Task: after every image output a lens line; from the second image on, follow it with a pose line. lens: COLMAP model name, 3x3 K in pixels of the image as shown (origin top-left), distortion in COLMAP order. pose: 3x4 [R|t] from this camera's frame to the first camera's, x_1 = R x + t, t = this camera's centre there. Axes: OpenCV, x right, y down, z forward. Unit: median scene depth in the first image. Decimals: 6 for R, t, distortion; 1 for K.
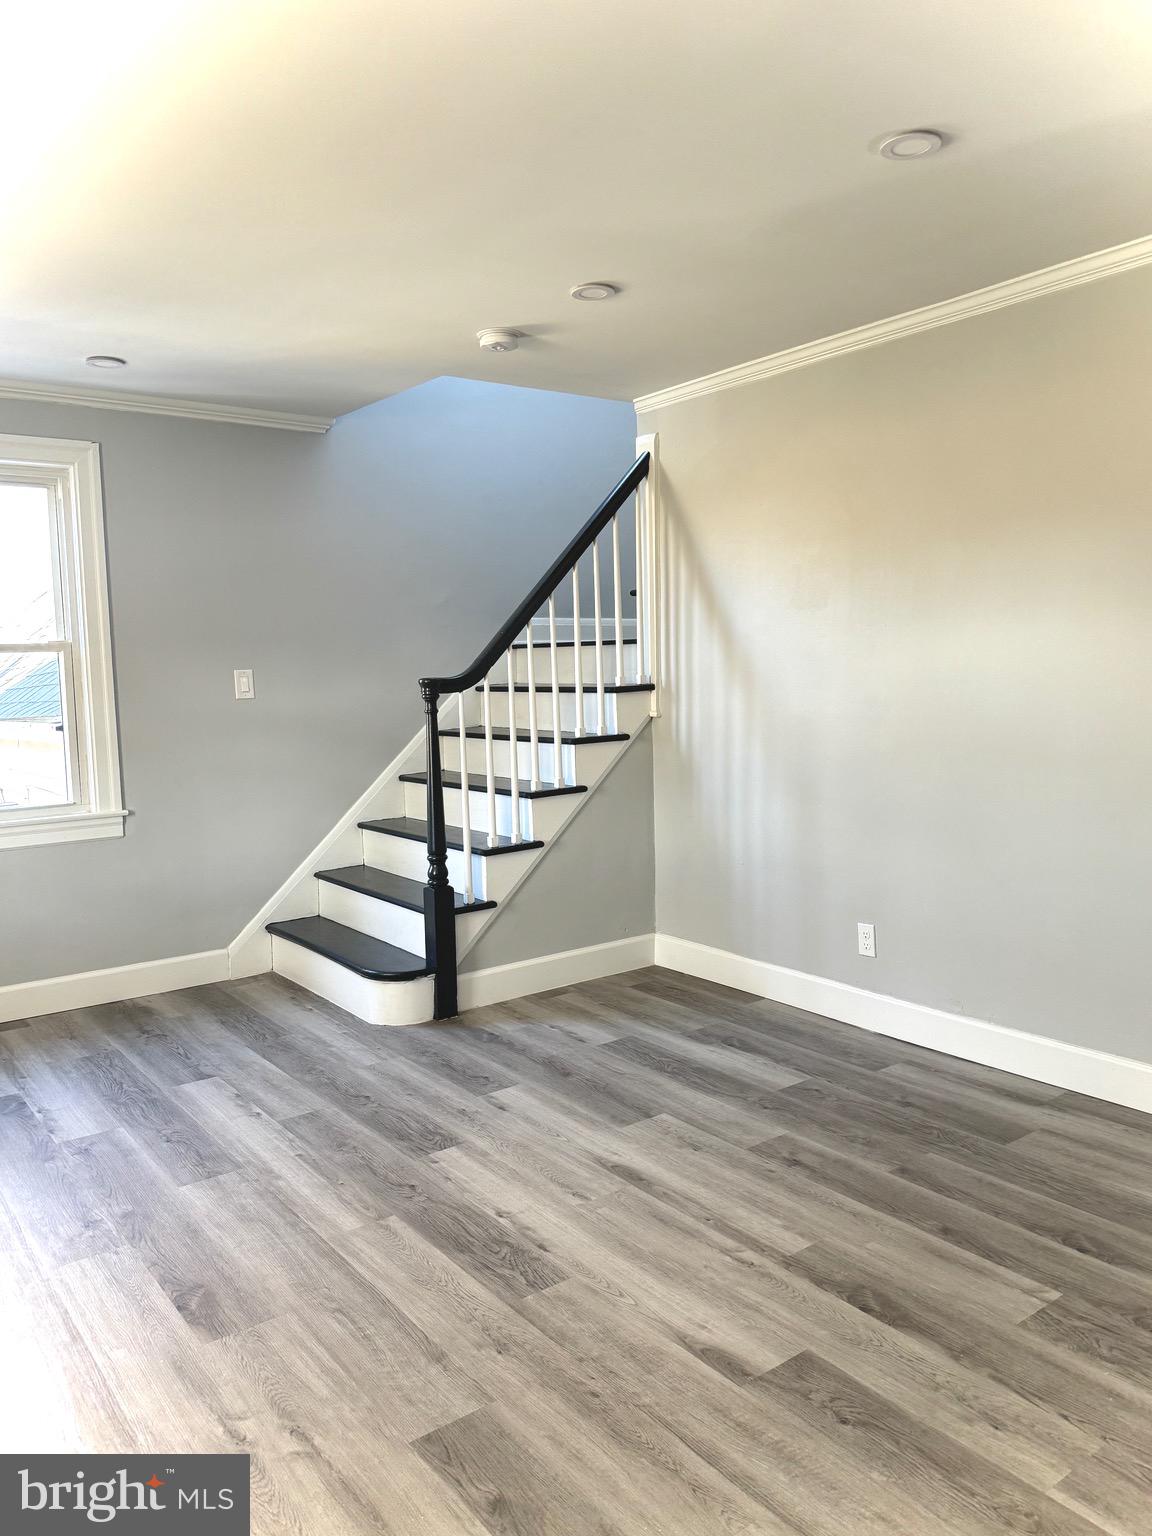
lens RADIAL K [[1133.3, 0, 571.2], [0, 1133.3, 745.7], [0, 0, 1]] dist [0.000781, -0.019692]
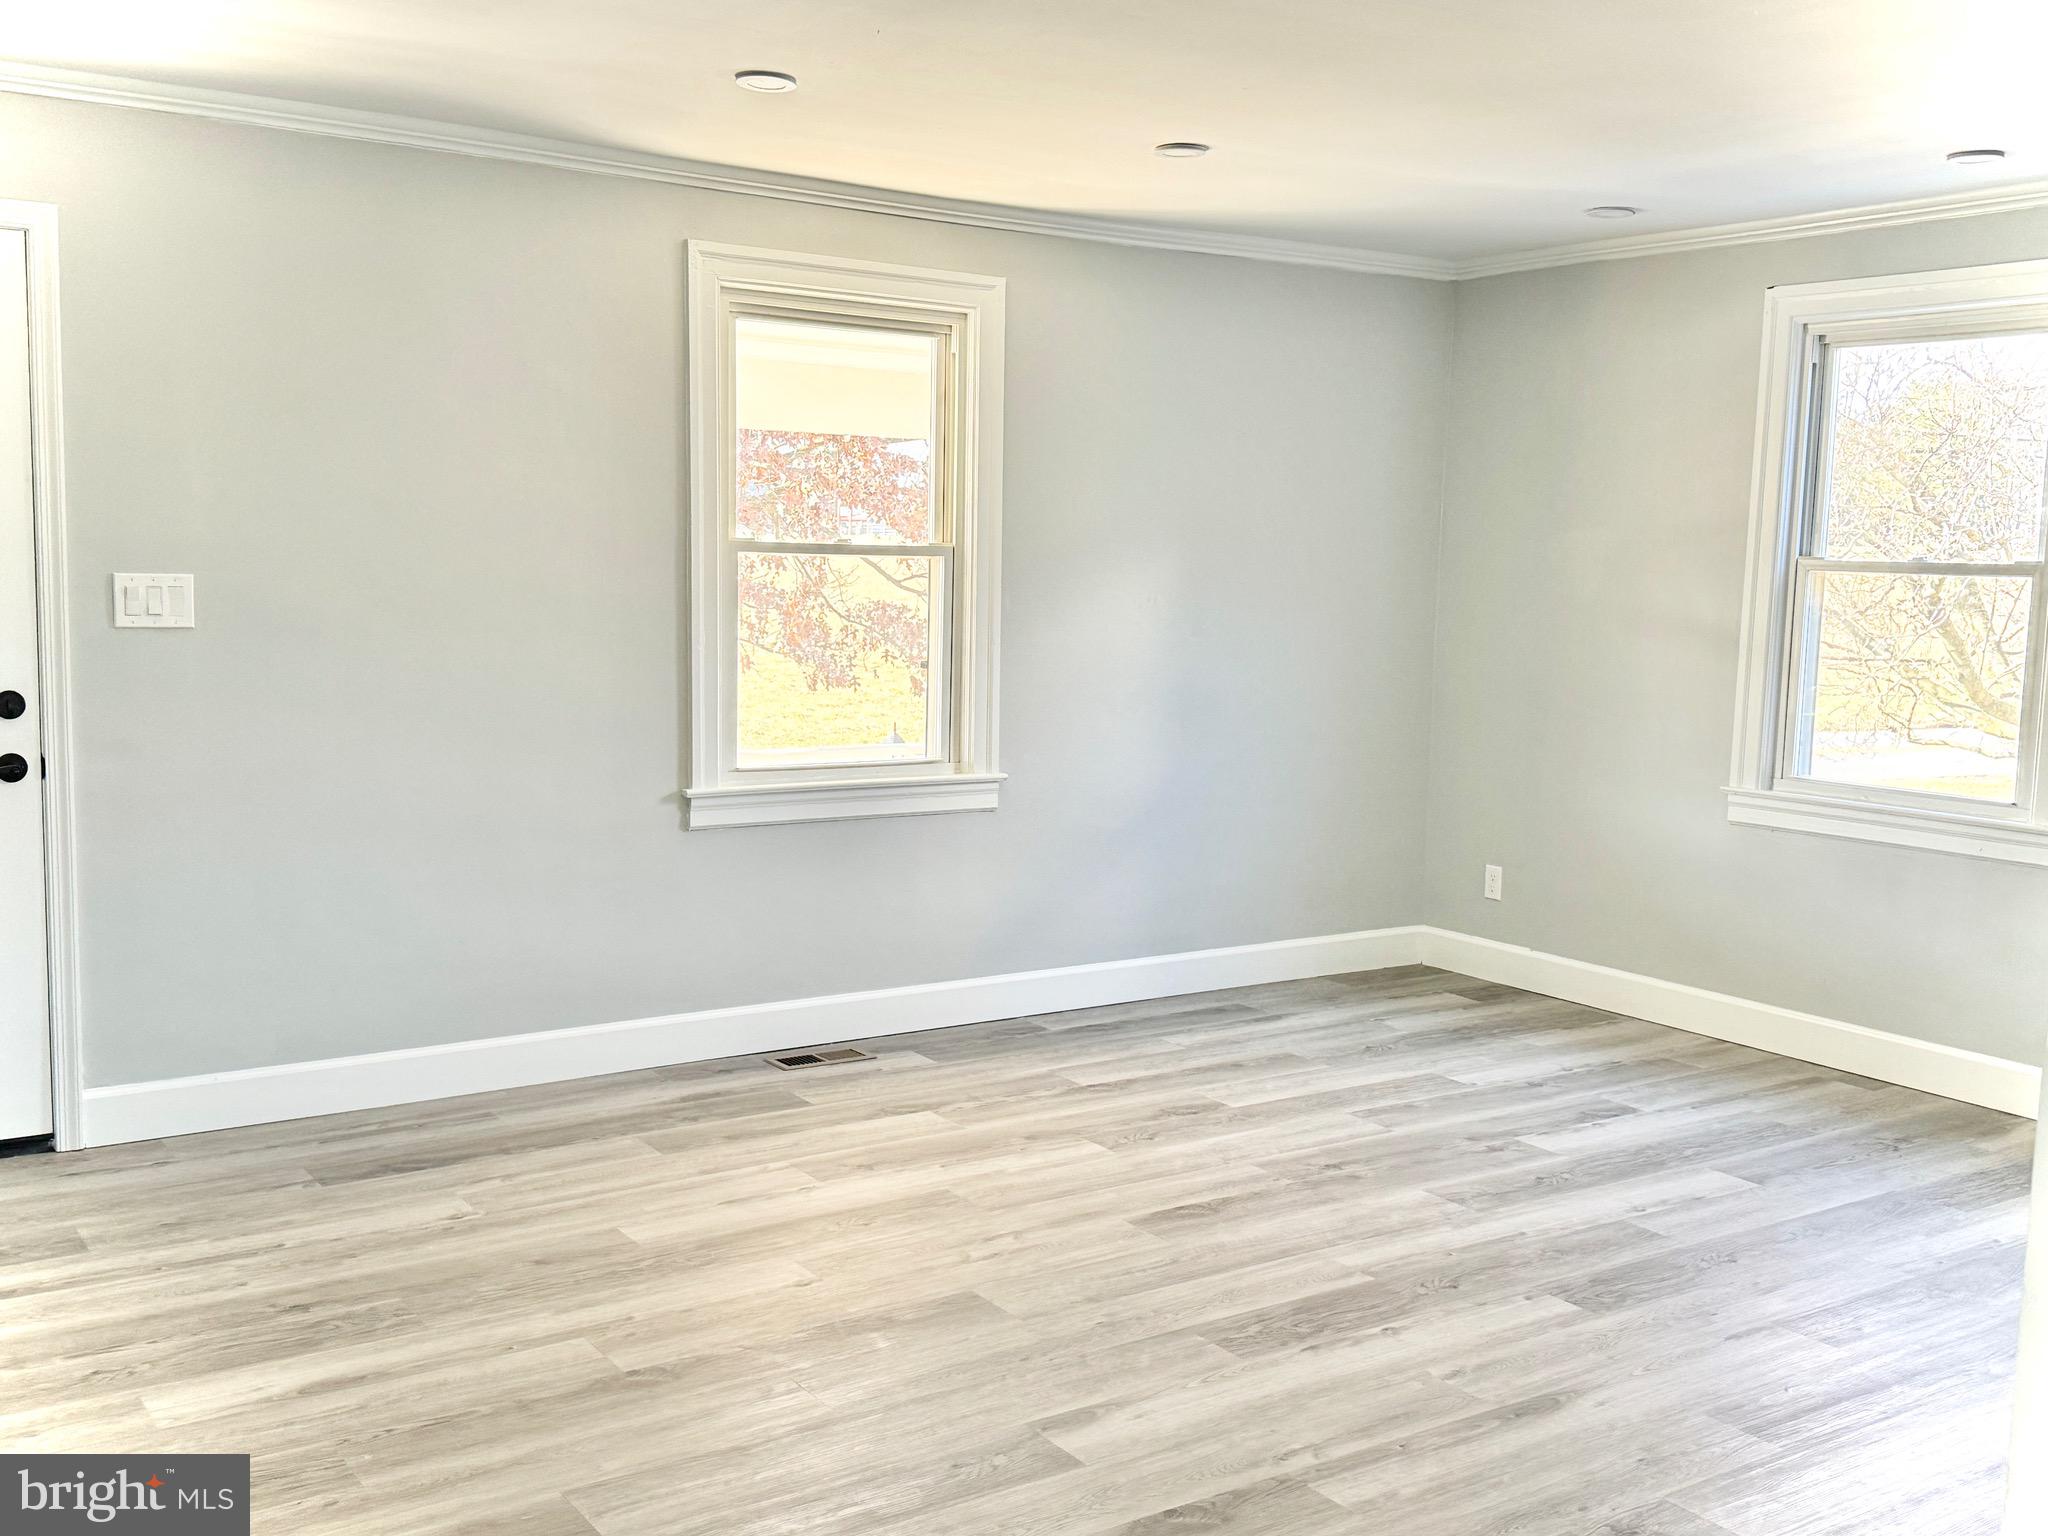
lens RADIAL K [[2039.4, 0, 1017.6], [0, 2039.4, 764.8], [0, 0, 1]] dist [0.022637, 0.000000]
pose [[-0.048321, 0.140710, -0.988871, 0.949285], [-0.092778, 0.985115, 0.144709, -0.114273], [0.994514, 0.098738, -0.034547, 0.545641]]
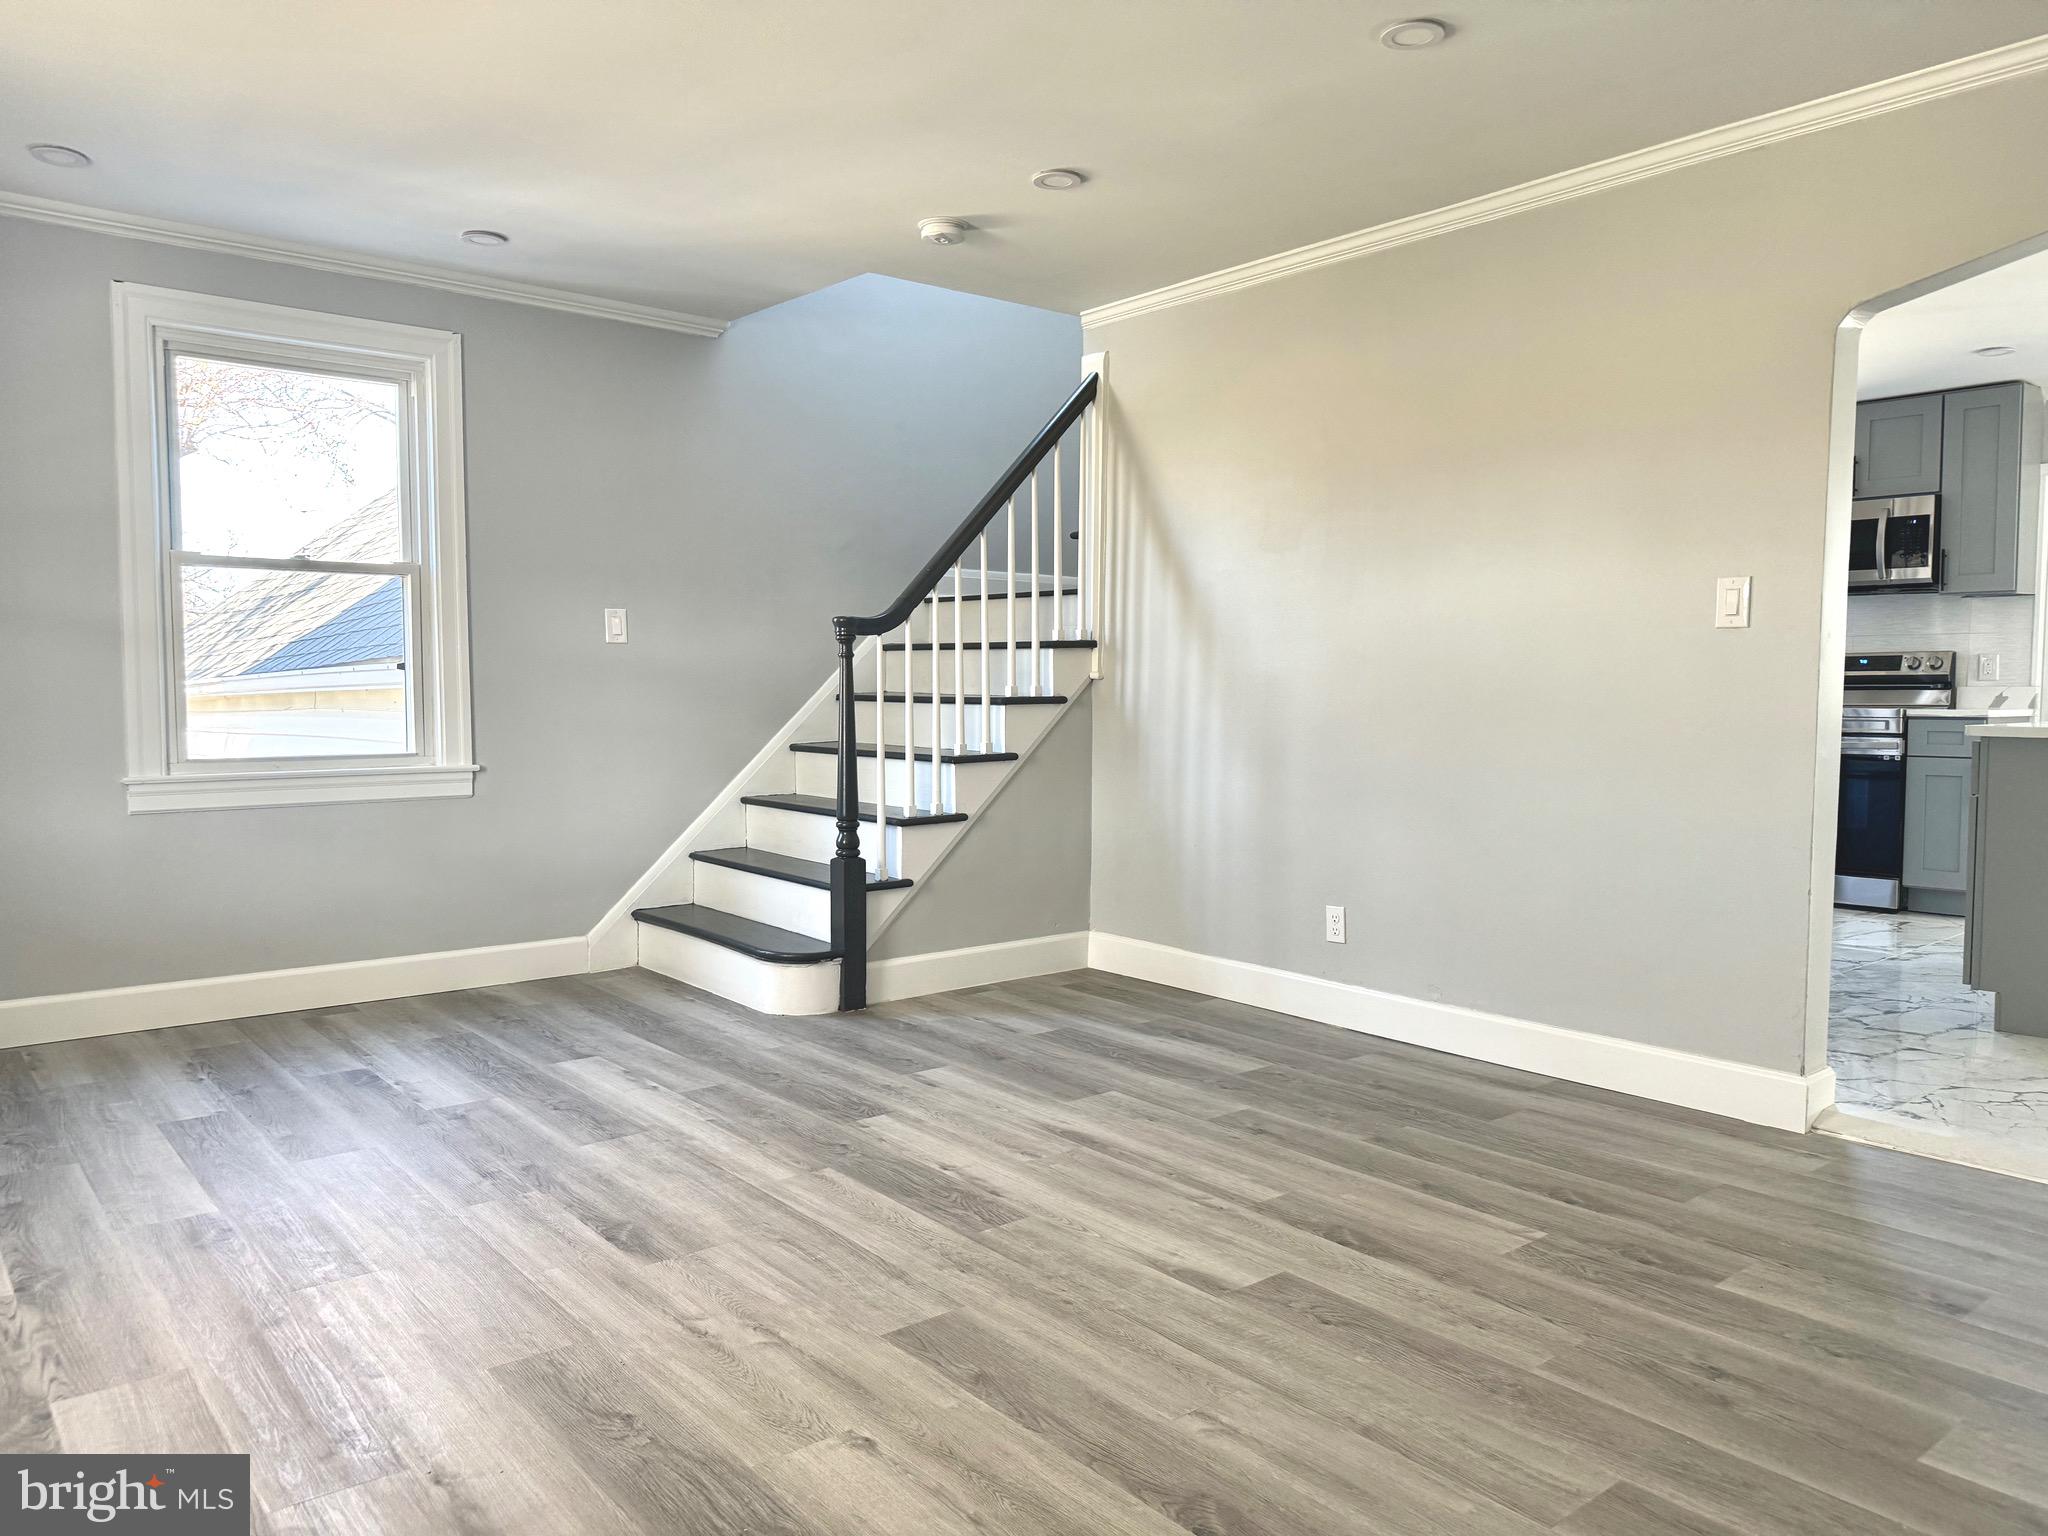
lens RADIAL K [[1440.4, 0, 1015.3], [0, 1440.4, 748.6], [0, 0, 1]] dist [0.020186, -0.036459]
pose [[0.998456, 0.027330, 0.048353, -0.051983], [-0.026253, 0.999396, -0.022772, 0.072563], [-0.048946, 0.021468, 0.998571, -0.126078]]
